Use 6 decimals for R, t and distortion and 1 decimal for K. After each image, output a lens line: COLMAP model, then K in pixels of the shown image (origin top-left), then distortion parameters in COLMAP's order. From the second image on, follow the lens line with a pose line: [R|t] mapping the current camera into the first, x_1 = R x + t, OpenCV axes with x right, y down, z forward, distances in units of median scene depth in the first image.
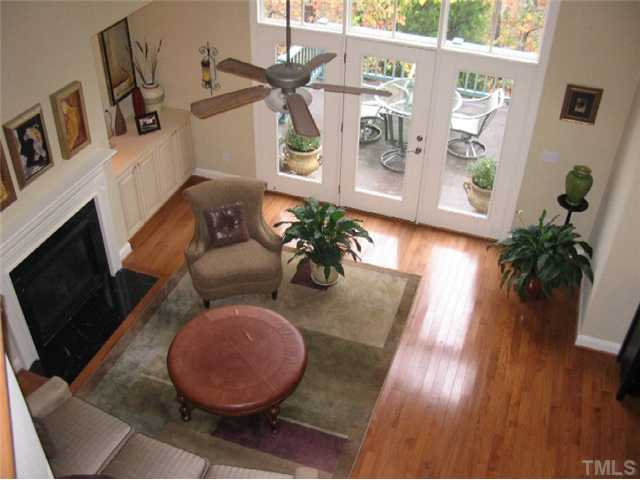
lens RADIAL K [[671.7, 0, 320.0], [0, 671.7, 240.0], [0, 0, 1]] dist [-0.119908, -0.003220]
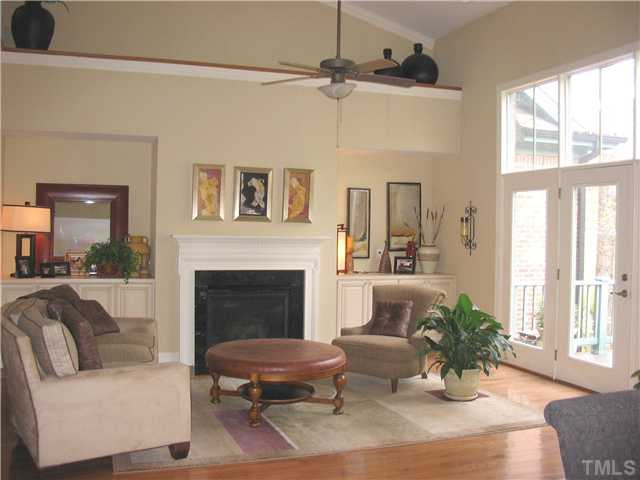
lens RADIAL K [[671.7, 0, 320.0], [0, 671.7, 240.0], [0, 0, 1]] dist [-0.119908, -0.003220]
pose [[0.645686, 0.012026, -0.763508, 0.630636], [-0.469458, 0.794843, -0.384493, 0.359577], [0.602245, 0.606696, 0.518865, 0.395019]]
